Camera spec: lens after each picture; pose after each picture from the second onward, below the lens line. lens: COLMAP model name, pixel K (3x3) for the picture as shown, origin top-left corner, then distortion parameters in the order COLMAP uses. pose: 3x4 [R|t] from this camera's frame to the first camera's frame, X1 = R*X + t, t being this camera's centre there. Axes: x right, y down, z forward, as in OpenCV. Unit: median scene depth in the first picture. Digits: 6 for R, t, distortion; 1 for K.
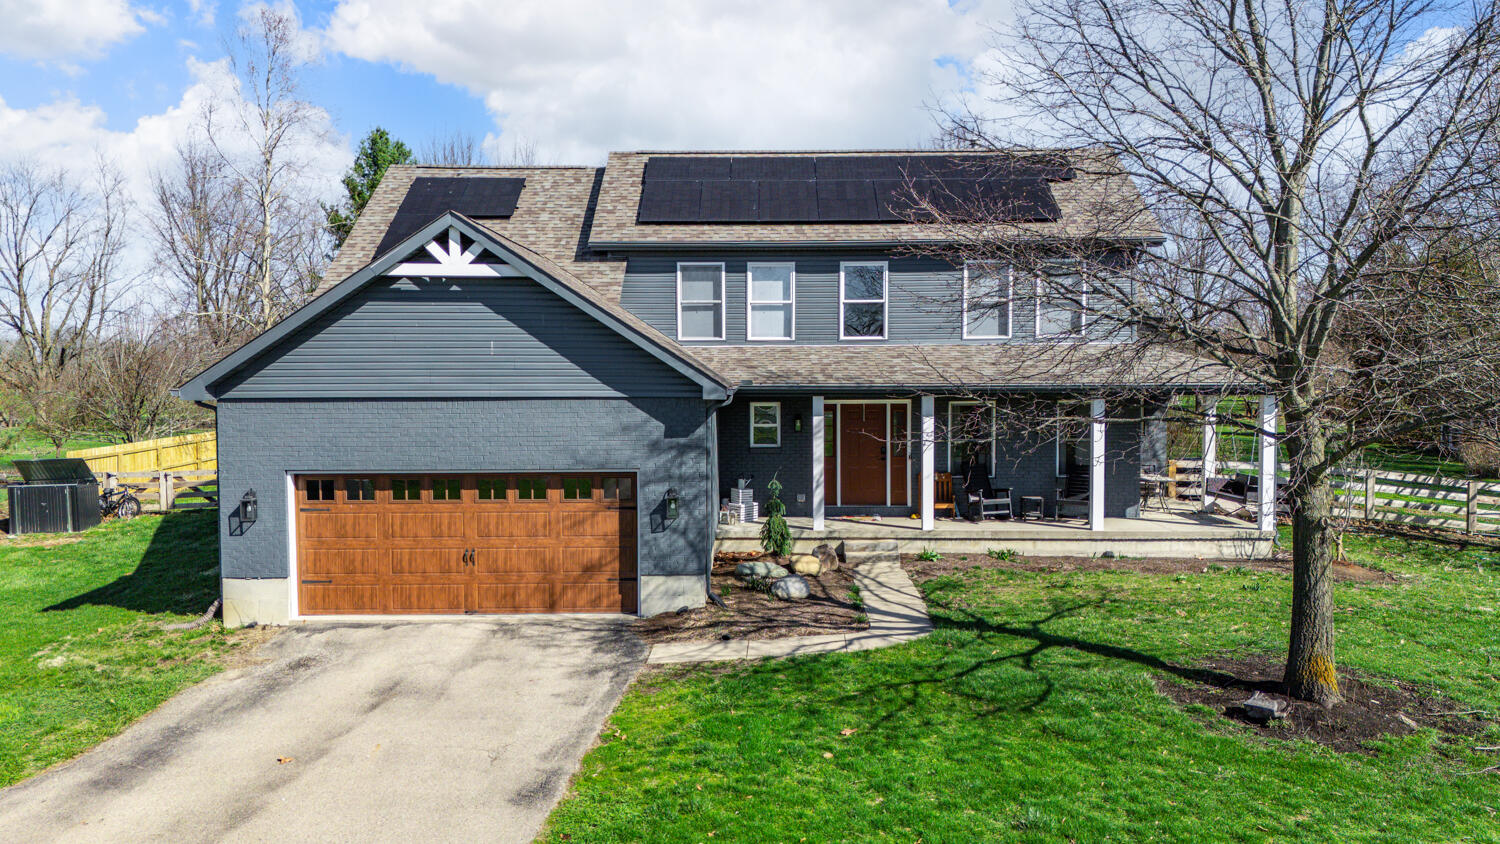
lens RADIAL K [[1178.0, 0, 753.4], [0, 1178.0, 428.2], [0, 0, 1]] dist [0.071131, -0.076251]
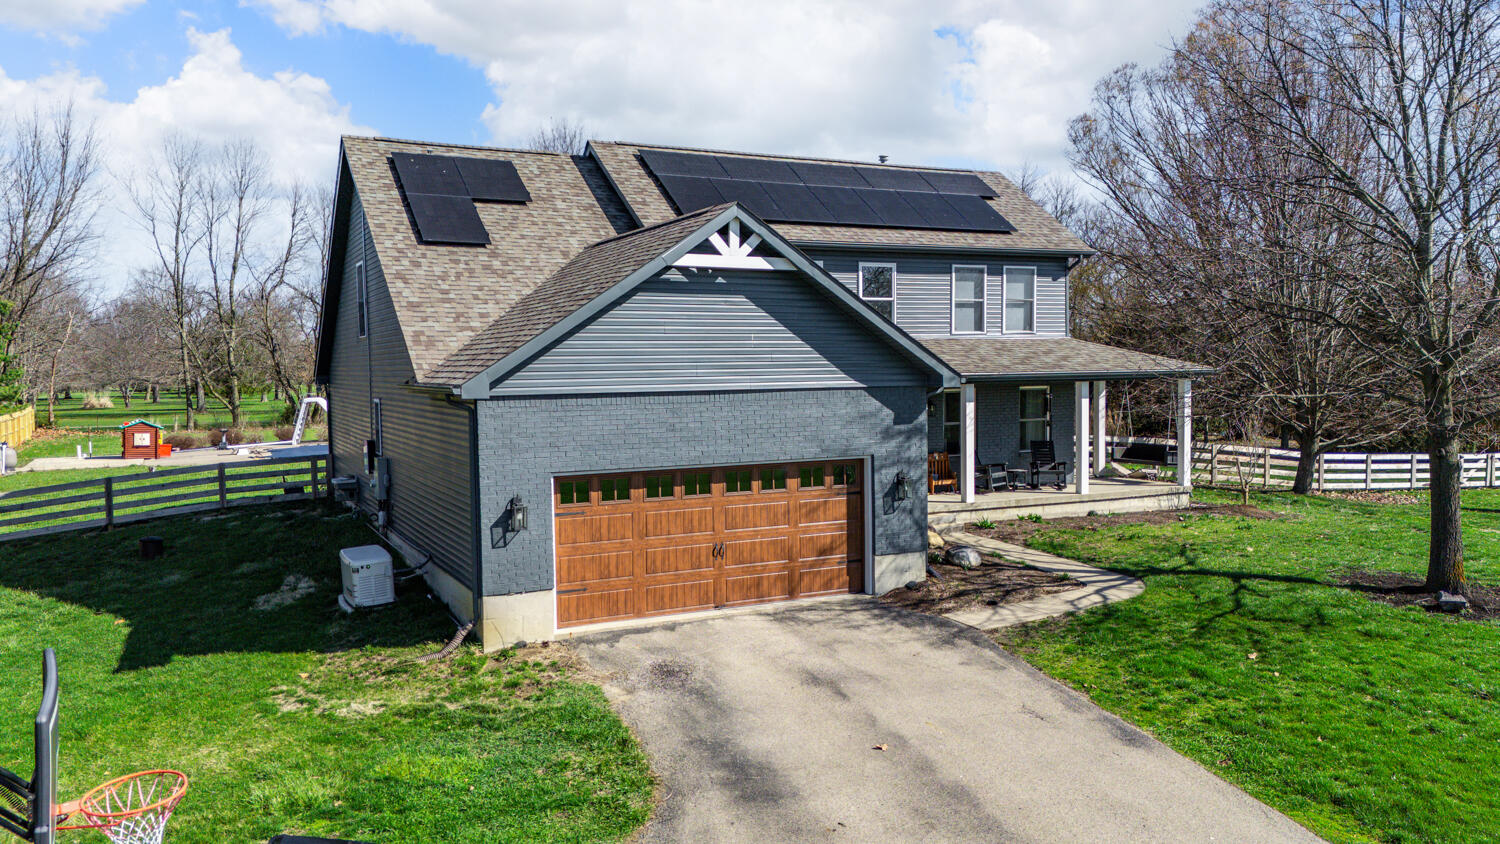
lens RADIAL K [[1178.0, 0, 756.7], [0, 1178.0, 407.0], [0, 0, 1]] dist [0.071131, -0.076251]
pose [[0.887387, -0.025757, 0.460306, -0.675530], [0.033292, 0.999412, -0.008257, -0.002693], [-0.459822, 0.022652, 0.887722, 0.110299]]
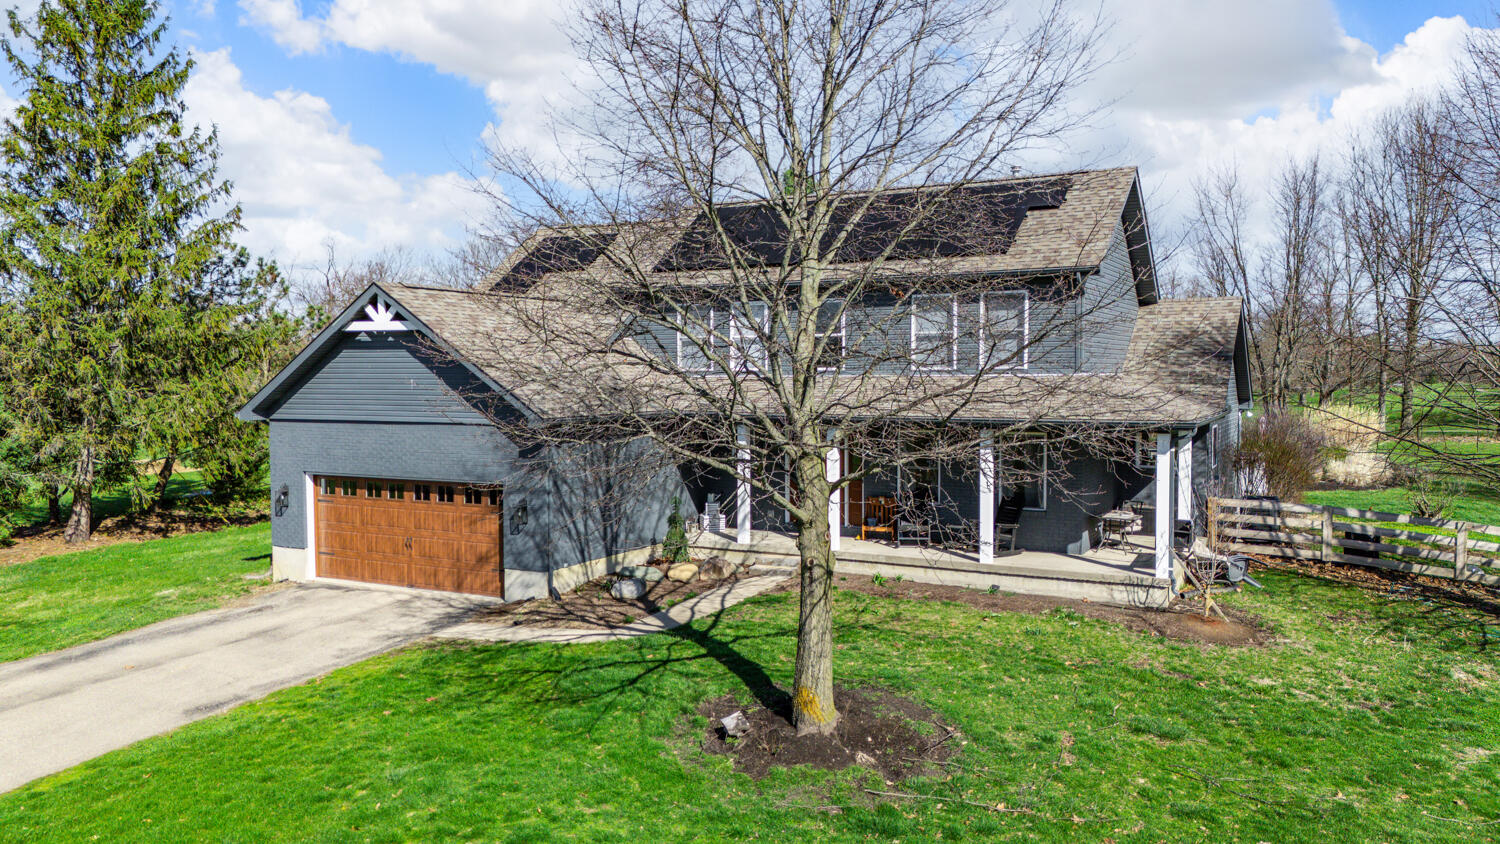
lens RADIAL K [[1178.0, 0, 748.2], [0, 1178.0, 423.5], [0, 0, 1]] dist [0.071131, -0.076251]
pose [[0.879361, 0.023566, -0.475573, 0.720121], [-0.024221, 0.999695, 0.004752, -0.039330], [0.475540, 0.007341, 0.879663, 0.028390]]
